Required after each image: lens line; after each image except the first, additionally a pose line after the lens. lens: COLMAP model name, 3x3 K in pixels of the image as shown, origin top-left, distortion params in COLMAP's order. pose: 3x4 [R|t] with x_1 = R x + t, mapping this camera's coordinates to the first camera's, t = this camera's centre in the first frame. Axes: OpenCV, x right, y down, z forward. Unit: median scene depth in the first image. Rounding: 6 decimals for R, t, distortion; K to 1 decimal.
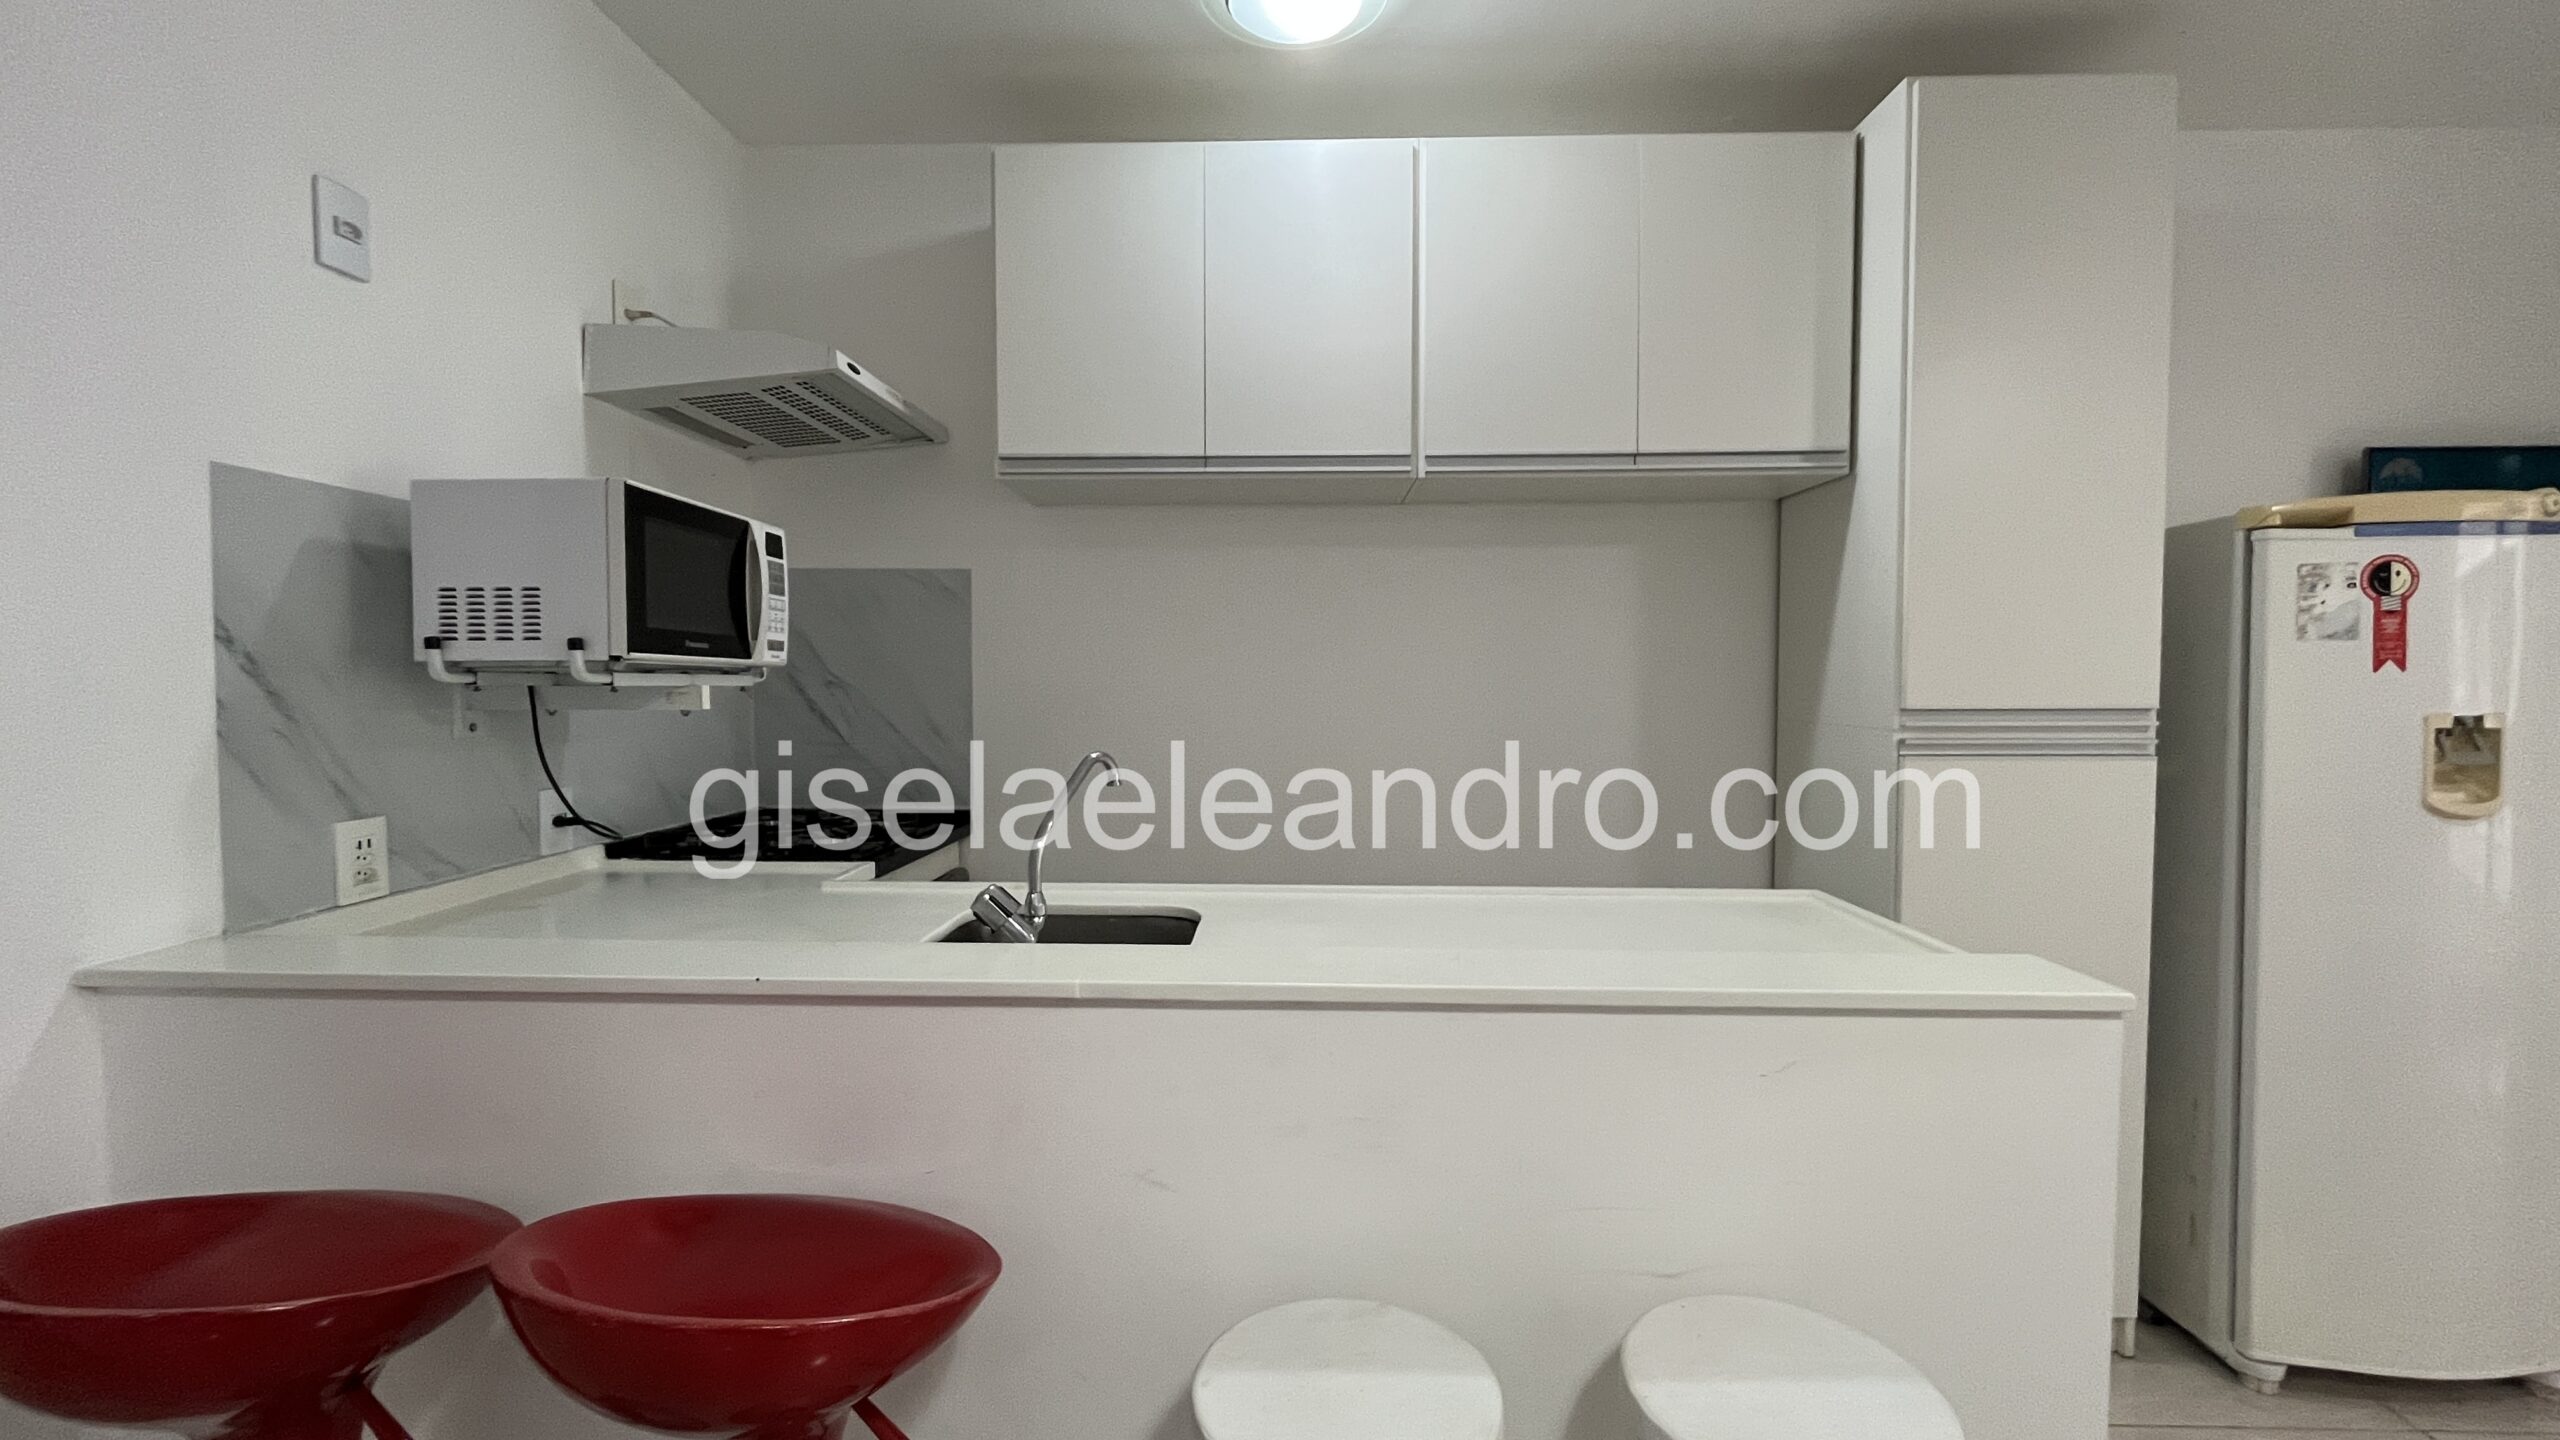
lens RADIAL K [[1029.8, 0, 1278.0], [0, 1029.8, 716.9], [0, 0, 1]] dist [0.002069, 0.000216]
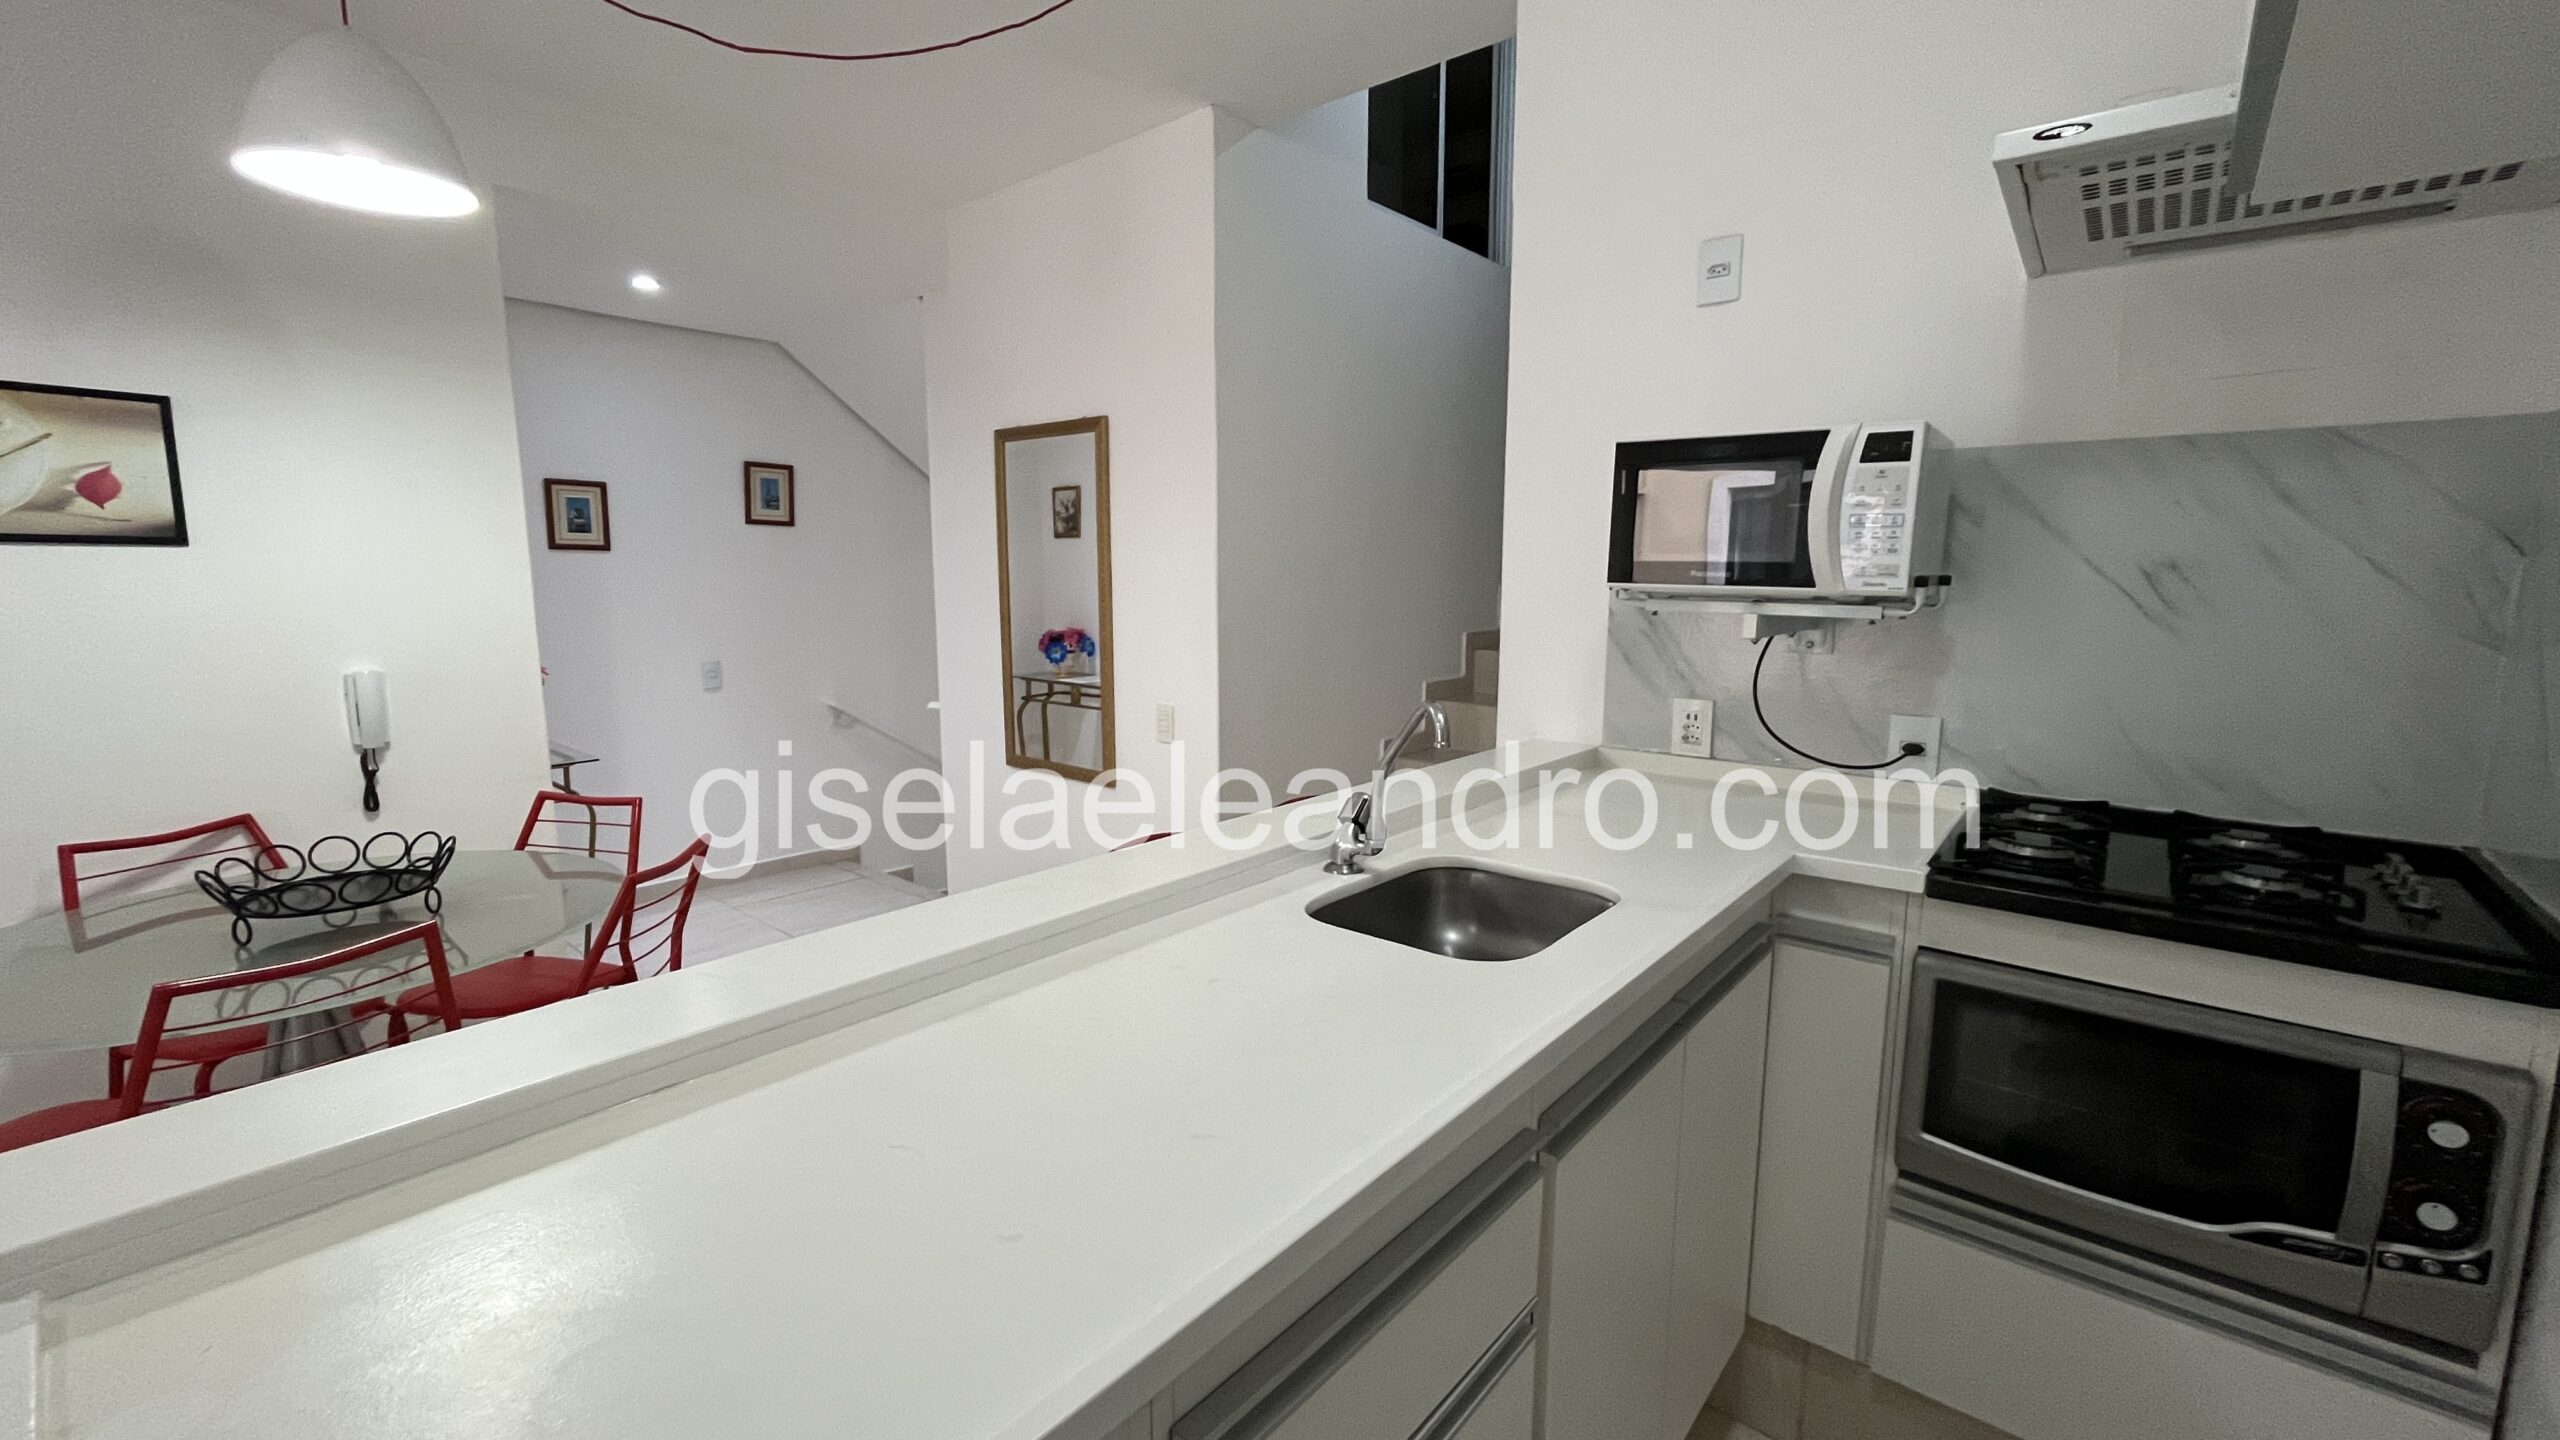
lens RADIAL K [[1029.8, 0, 1280.0], [0, 1029.8, 714.6], [0, 0, 1]] dist [0.002069, 0.000216]
pose [[-0.617271, 0.104658, -0.779758, 0.589527], [-0.030535, 0.987179, 0.156670, -0.087228], [0.786158, 0.120518, -0.606161, 1.422612]]
